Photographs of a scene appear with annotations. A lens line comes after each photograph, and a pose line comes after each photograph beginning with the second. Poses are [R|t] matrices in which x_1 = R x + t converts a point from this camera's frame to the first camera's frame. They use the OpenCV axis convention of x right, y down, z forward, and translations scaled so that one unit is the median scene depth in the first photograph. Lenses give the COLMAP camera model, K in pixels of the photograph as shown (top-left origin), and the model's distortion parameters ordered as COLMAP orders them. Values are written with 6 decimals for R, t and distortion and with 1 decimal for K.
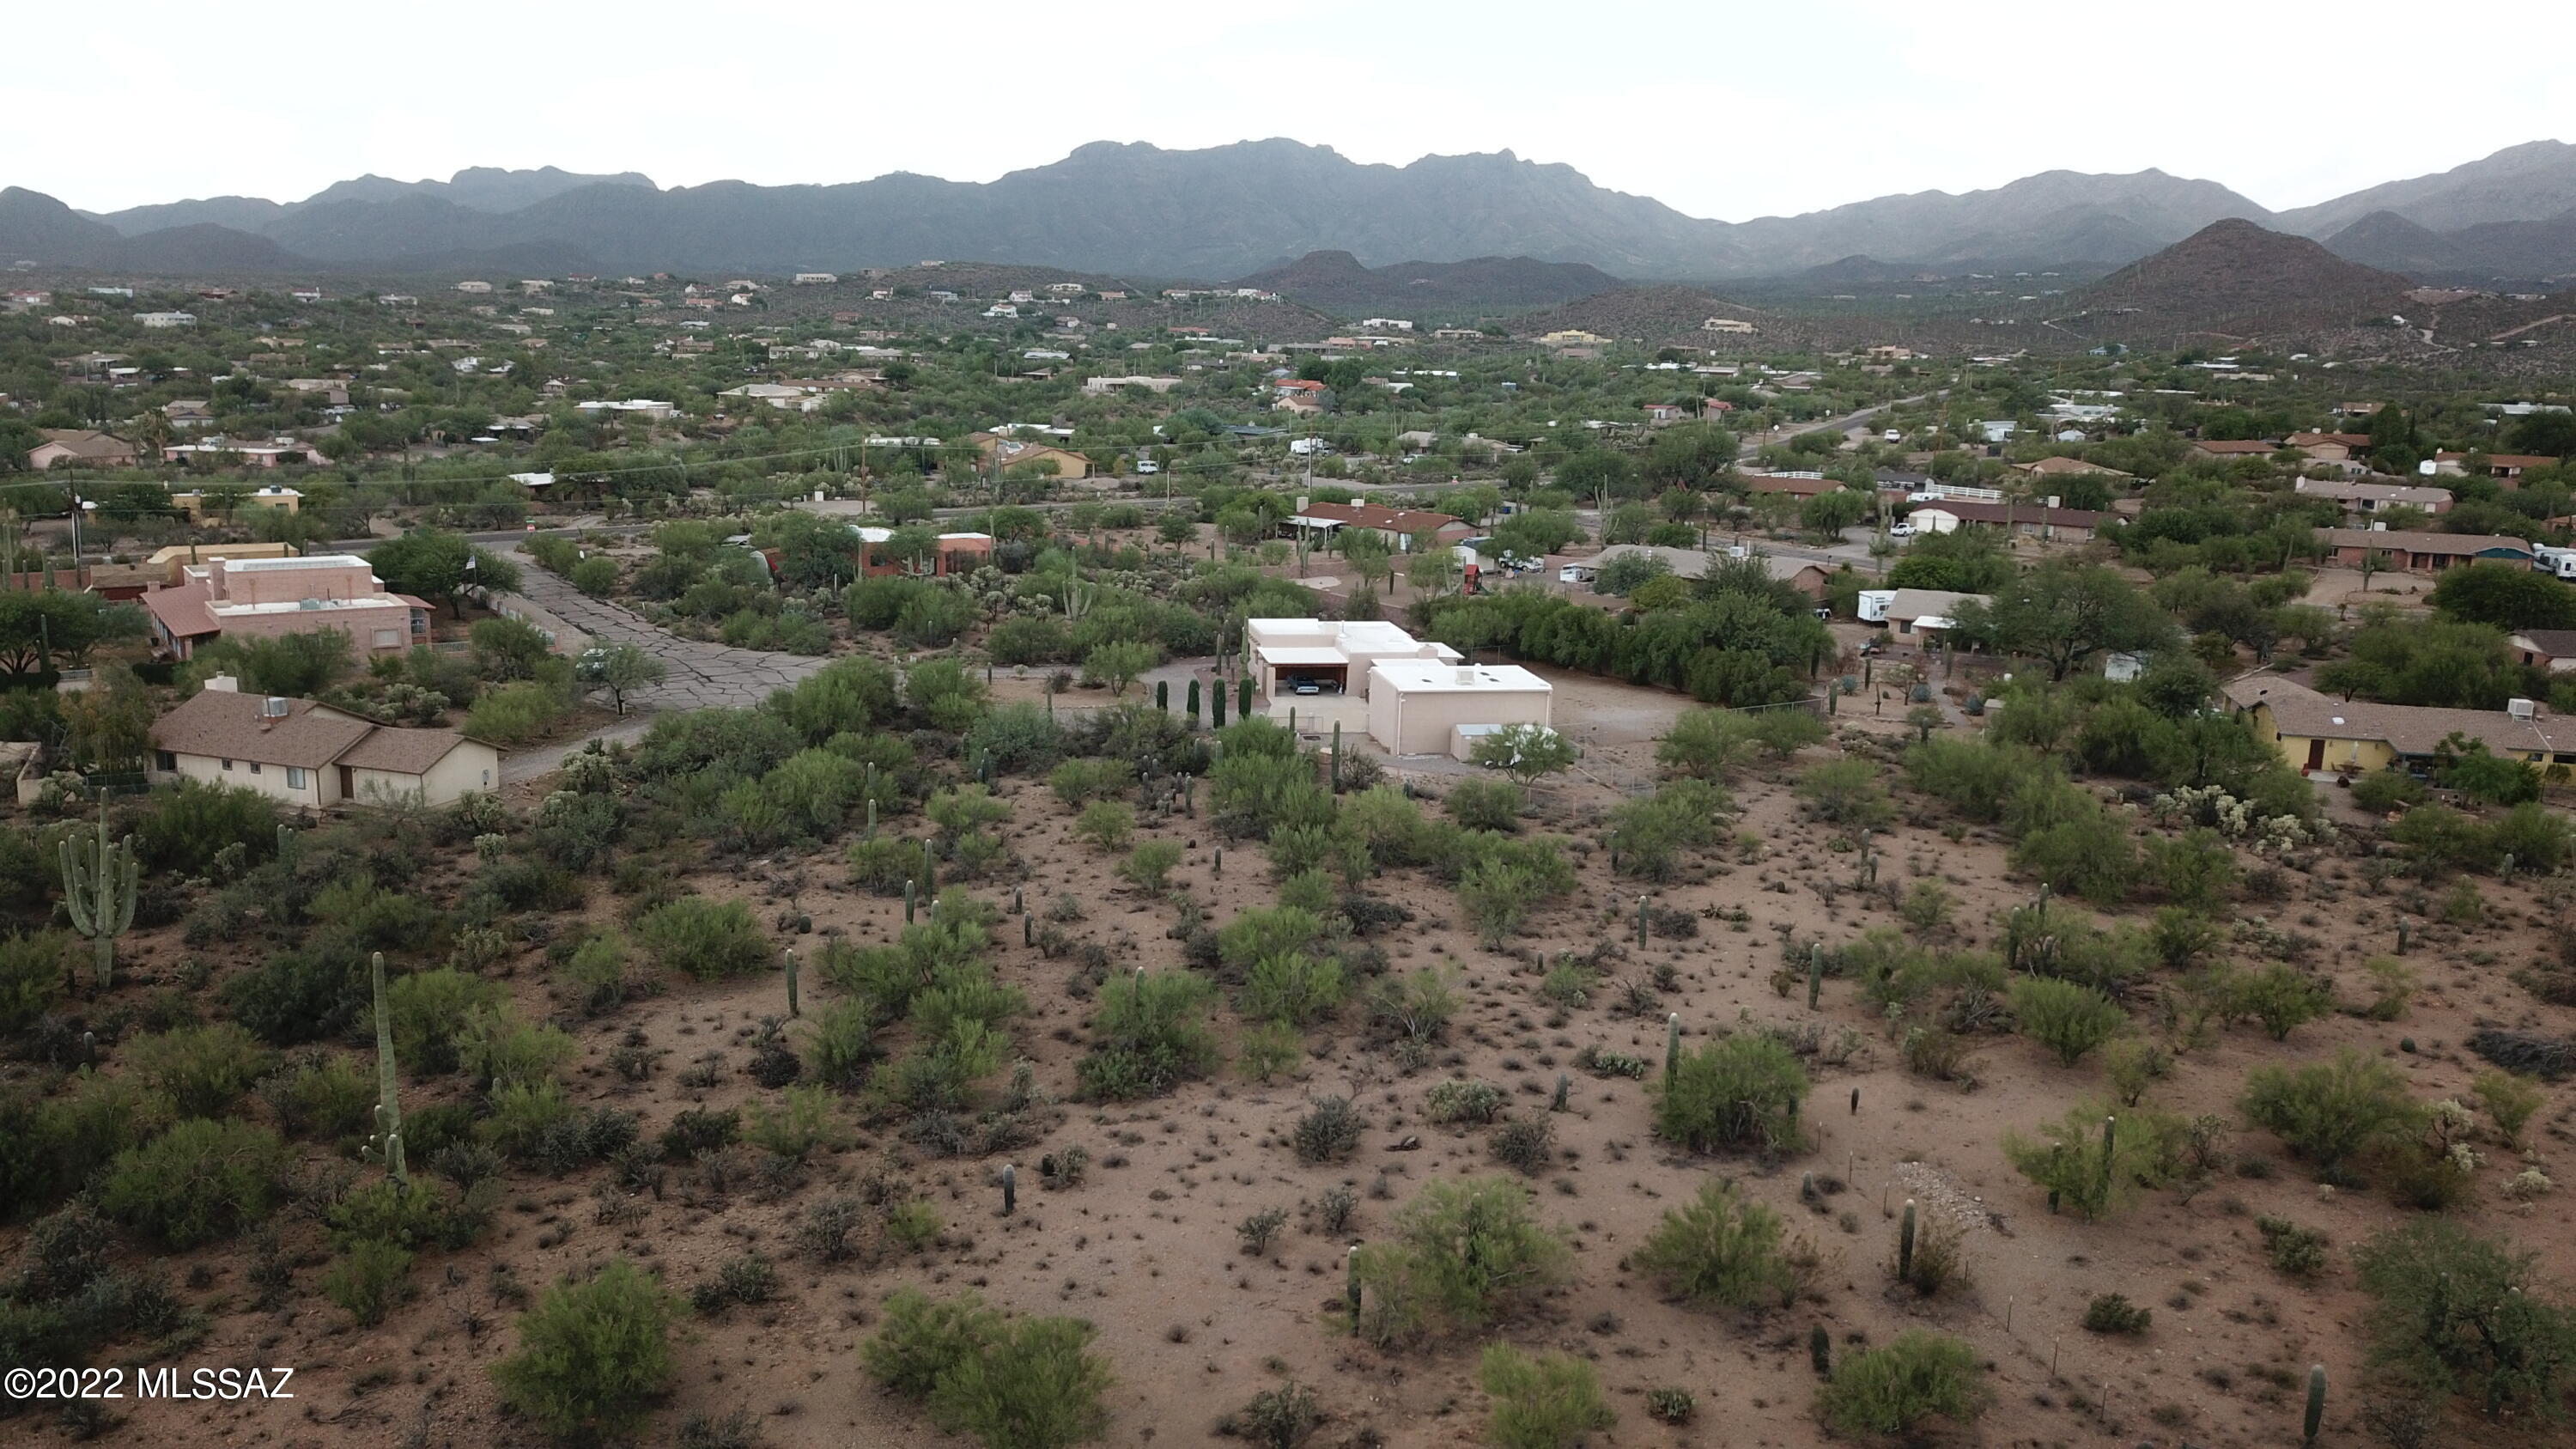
lens RADIAL K [[1967.5, 0, 1273.1], [0, 1967.5, 736.9], [0, 0, 1]] dist [0.013531, -0.002653]
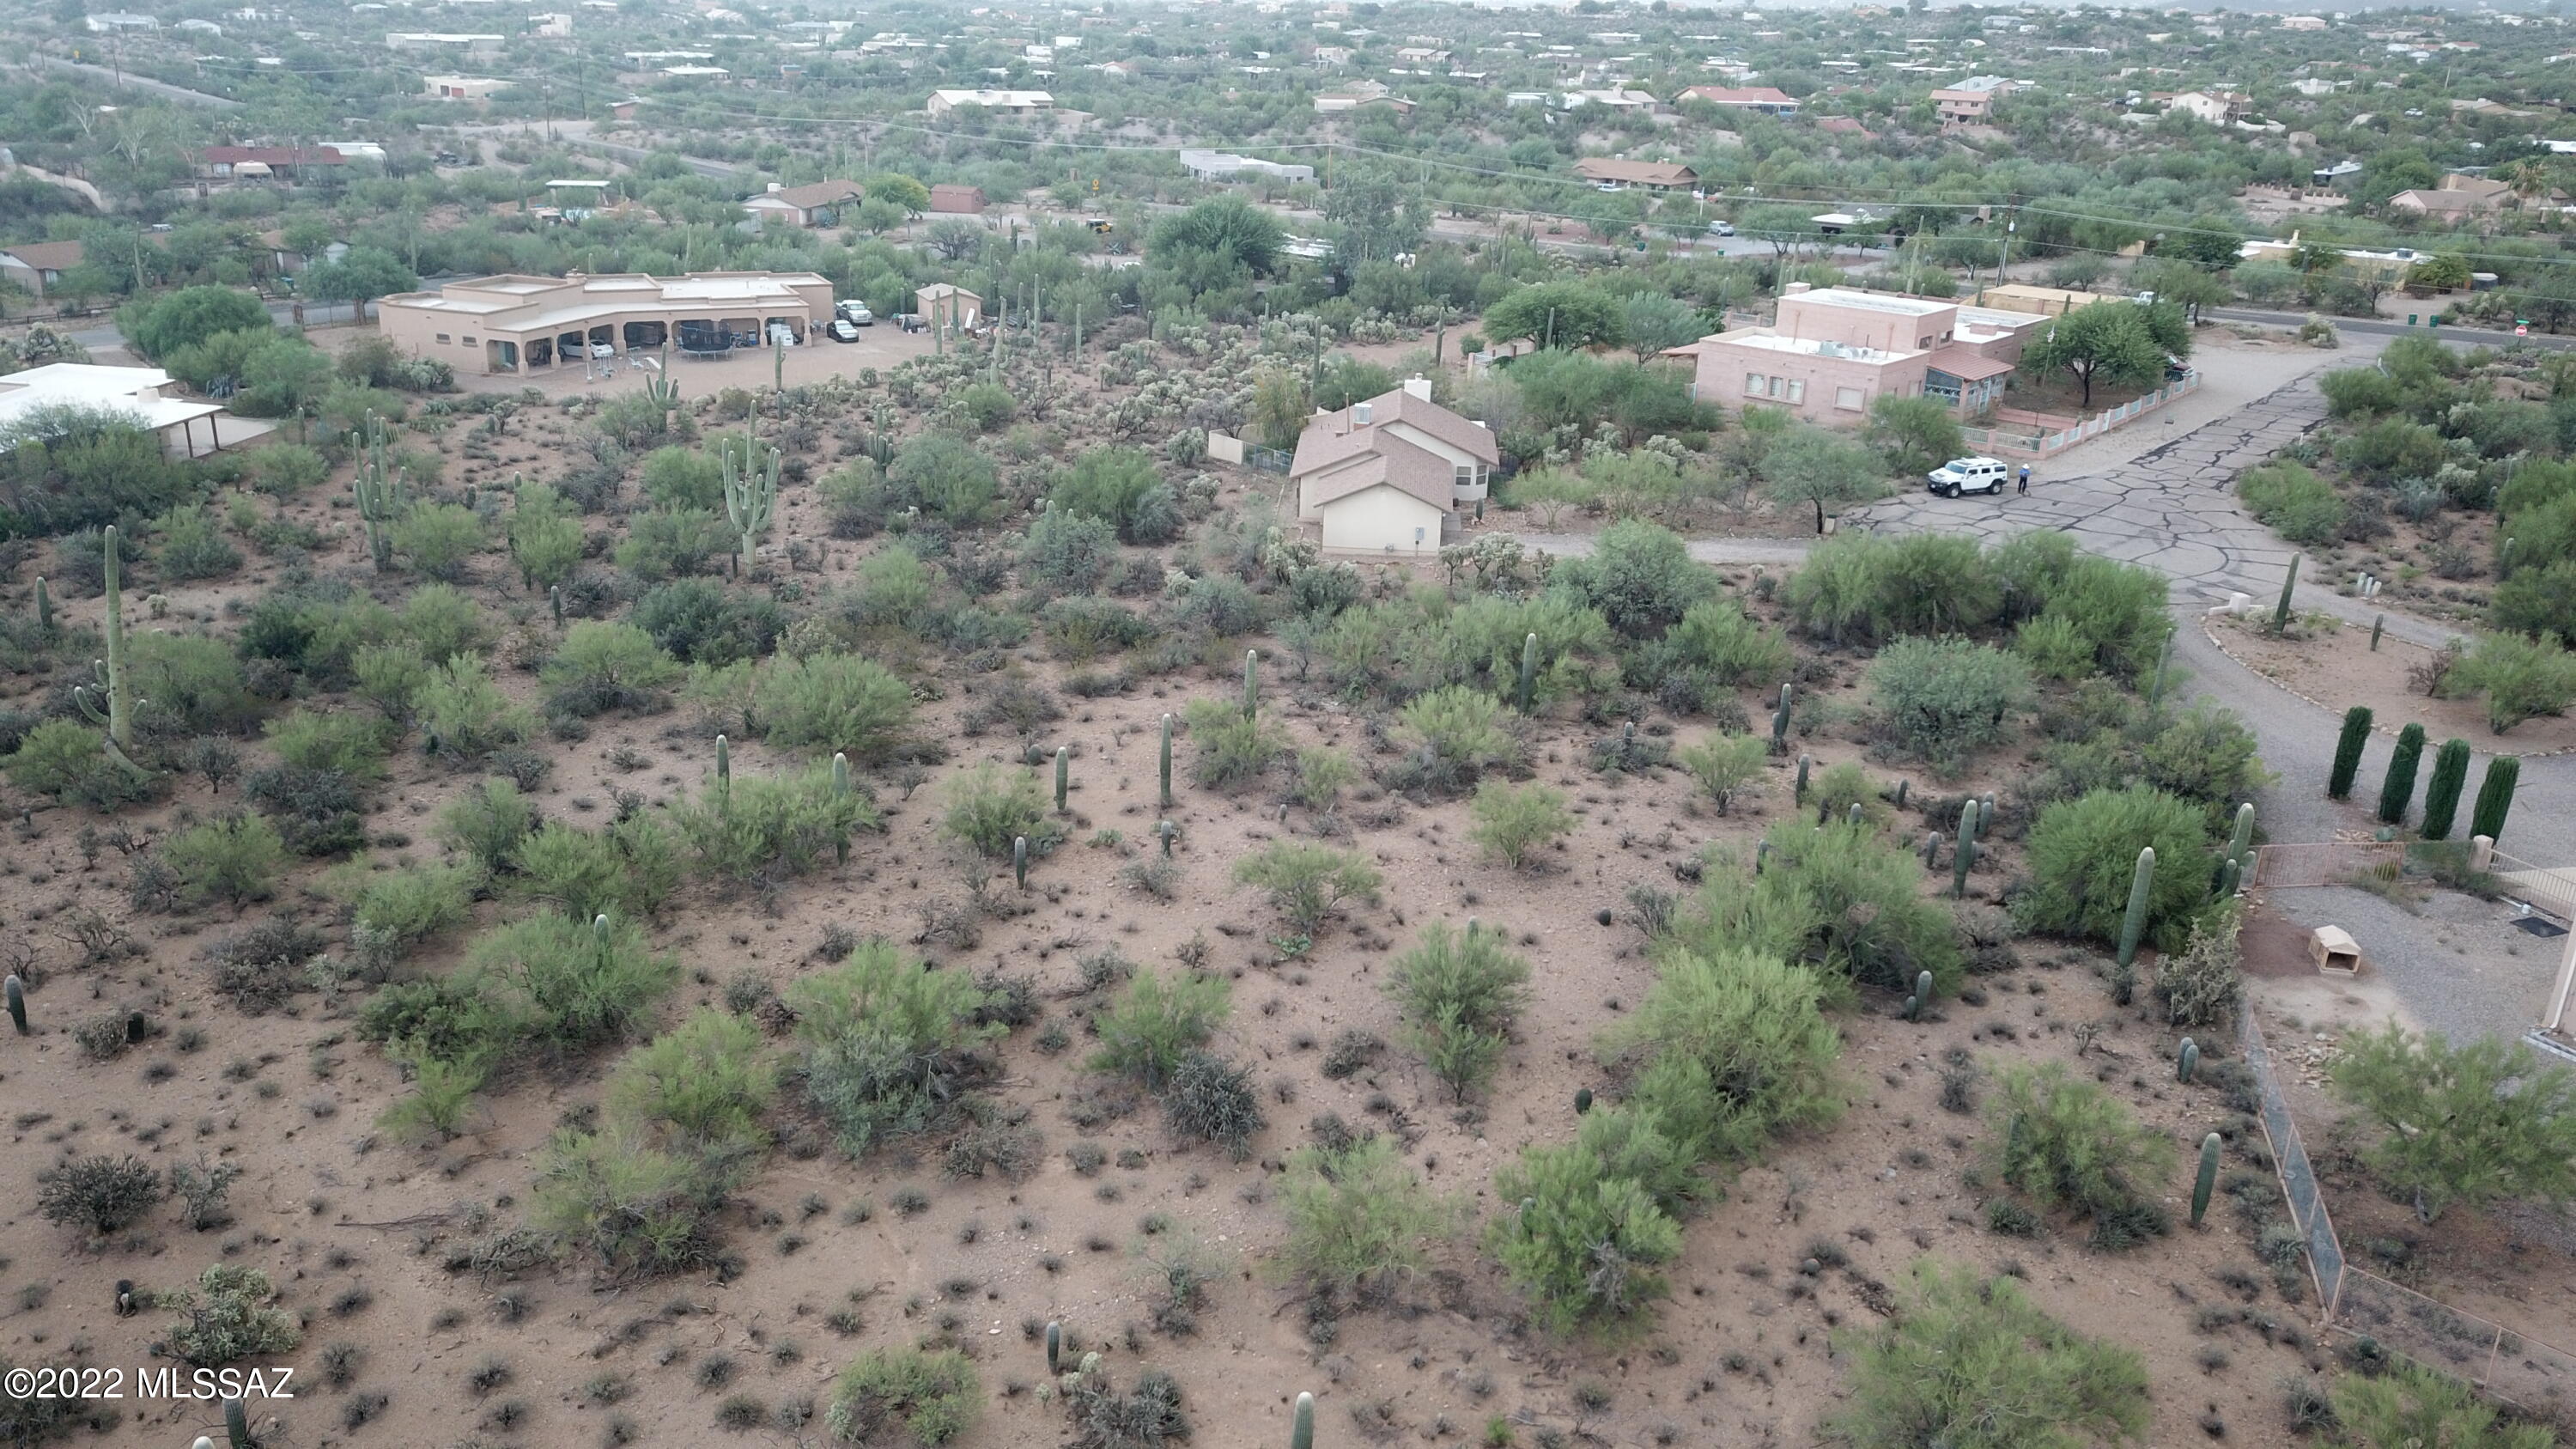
lens RADIAL K [[1967.5, 0, 1273.1], [0, 1967.5, 736.9], [0, 0, 1]] dist [0.013531, -0.002653]
pose [[0.277564, 0.324627, -0.904199, 0.125232], [-0.223578, 0.937166, 0.267831, -0.036183], [0.934329, 0.127819, 0.332703, 0.214987]]
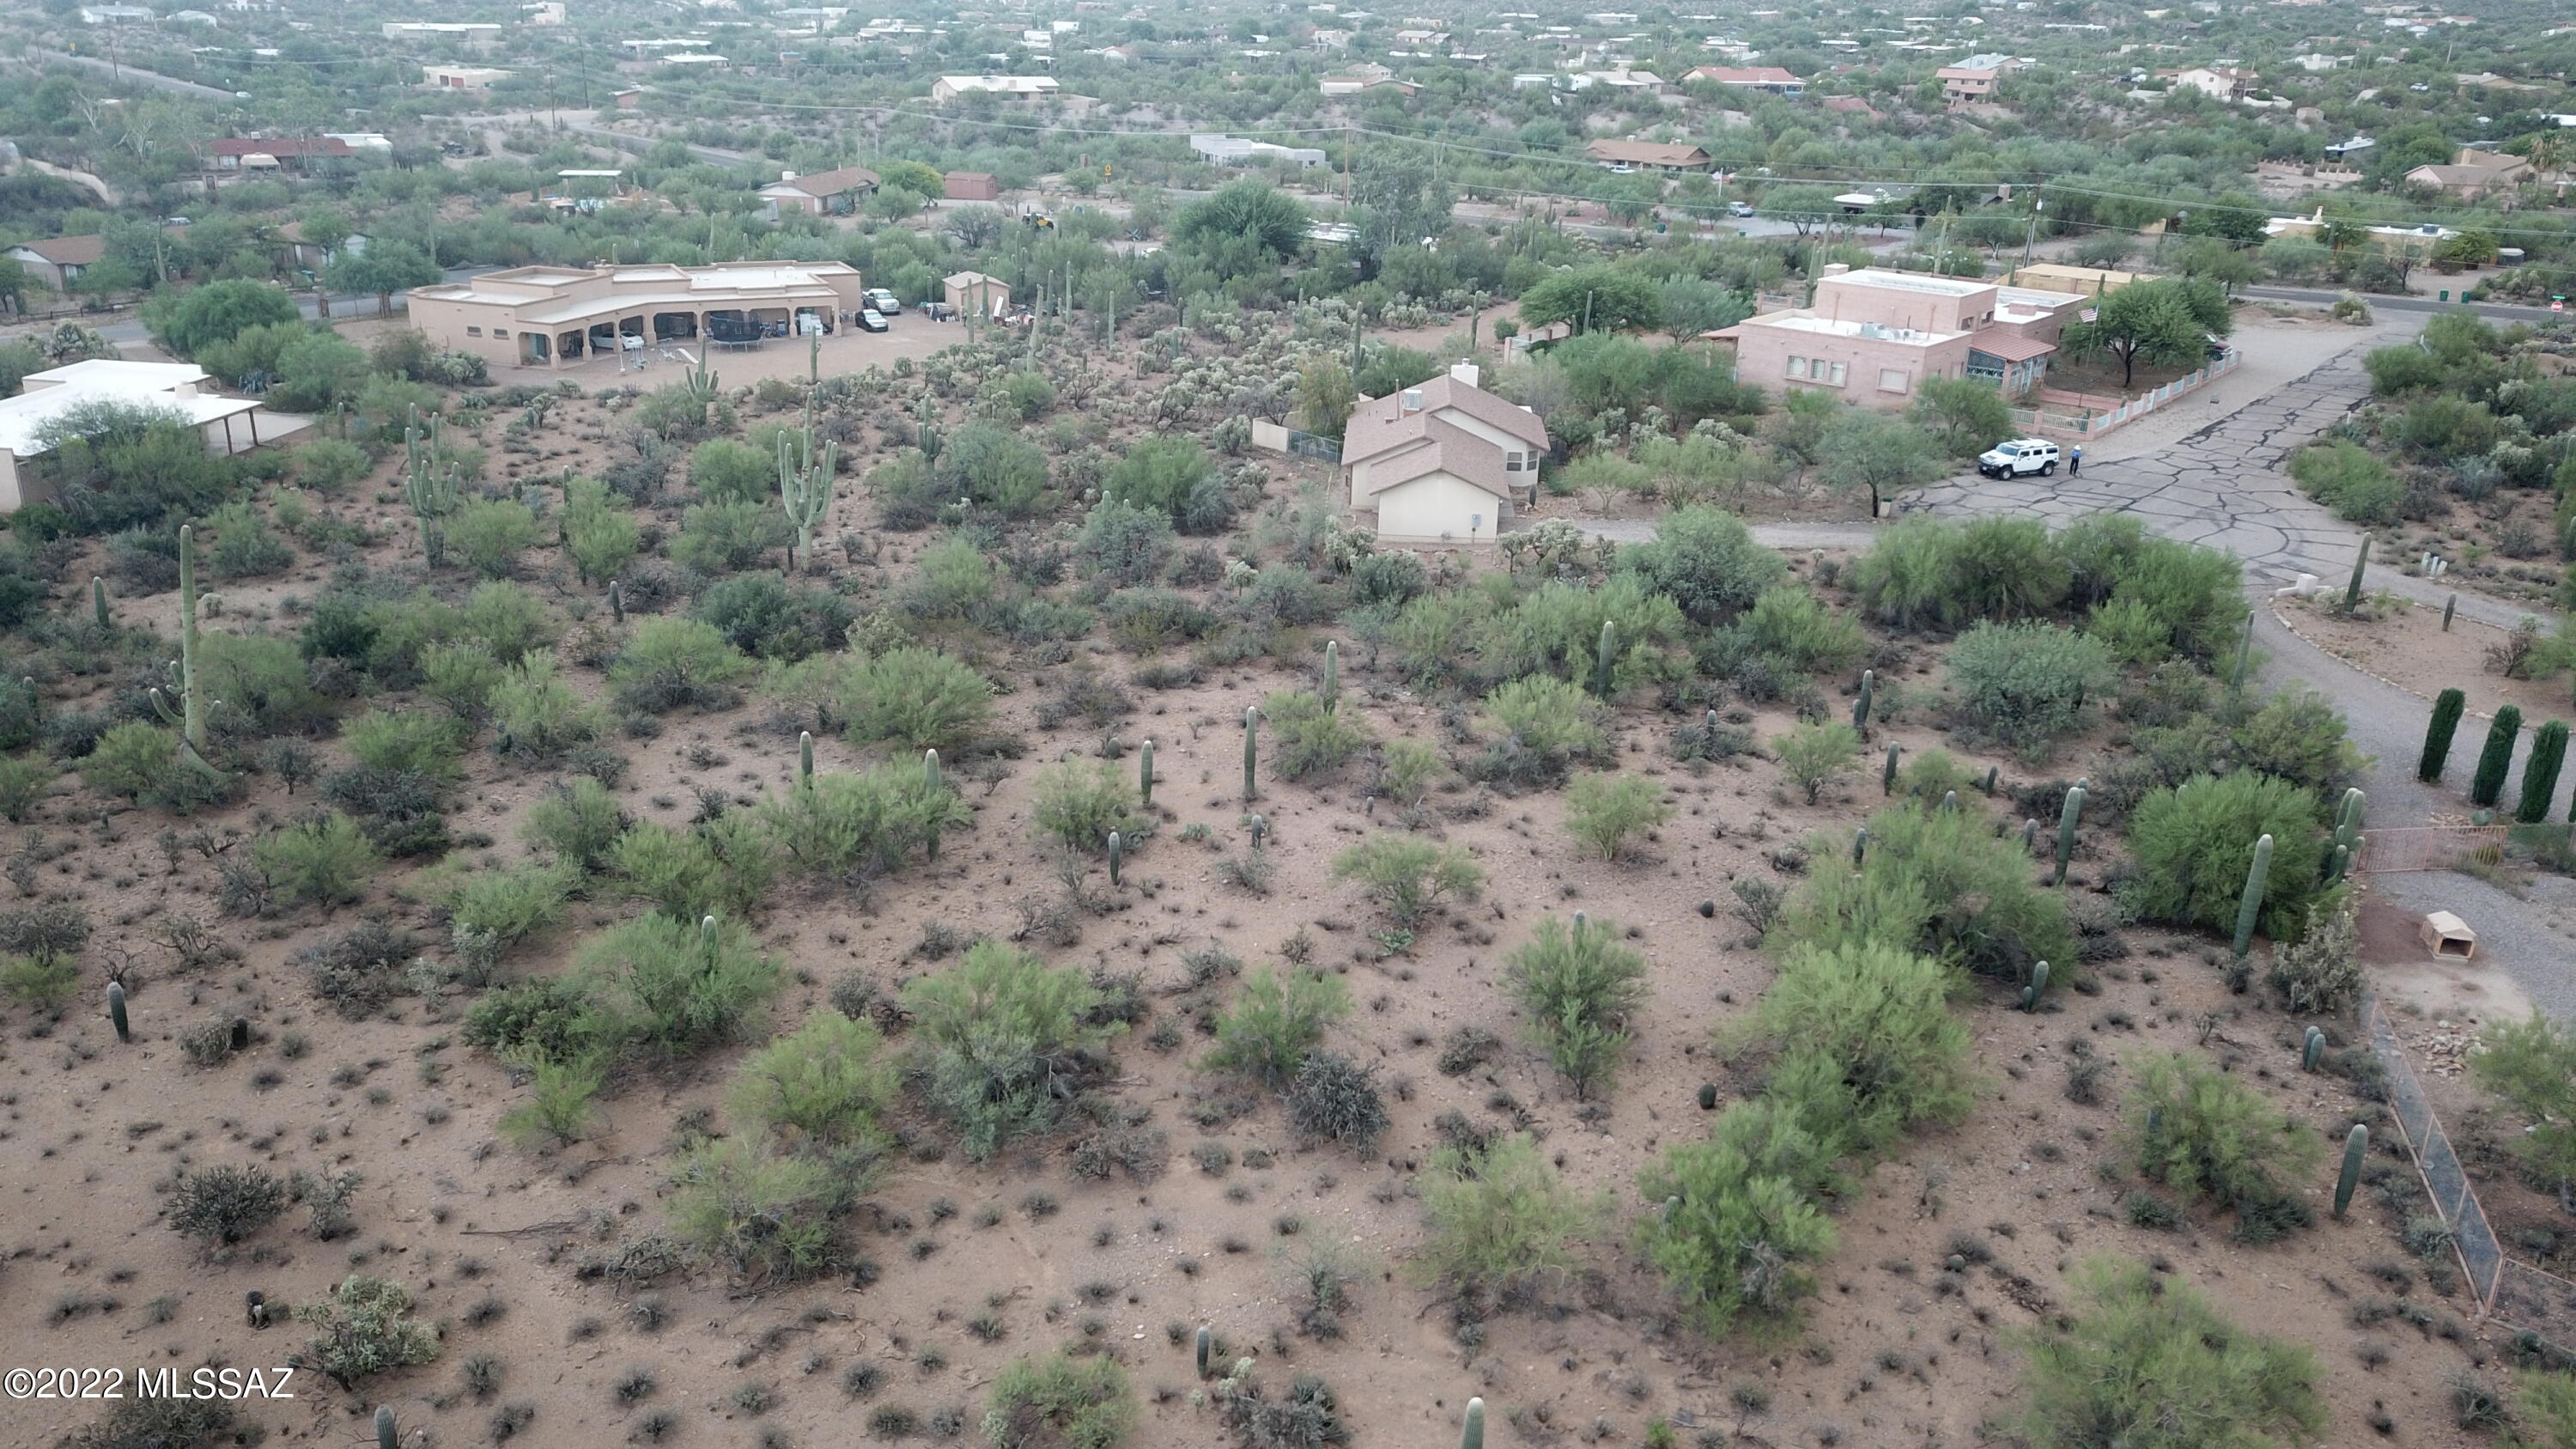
lens RADIAL K [[1967.5, 0, 1273.1], [0, 1967.5, 736.9], [0, 0, 1]] dist [0.013531, -0.002653]
pose [[0.282110, 0.329164, -0.901147, 0.121336], [-0.216234, 0.936945, 0.274547, -0.034578], [0.934696, 0.117407, 0.335498, 0.207593]]
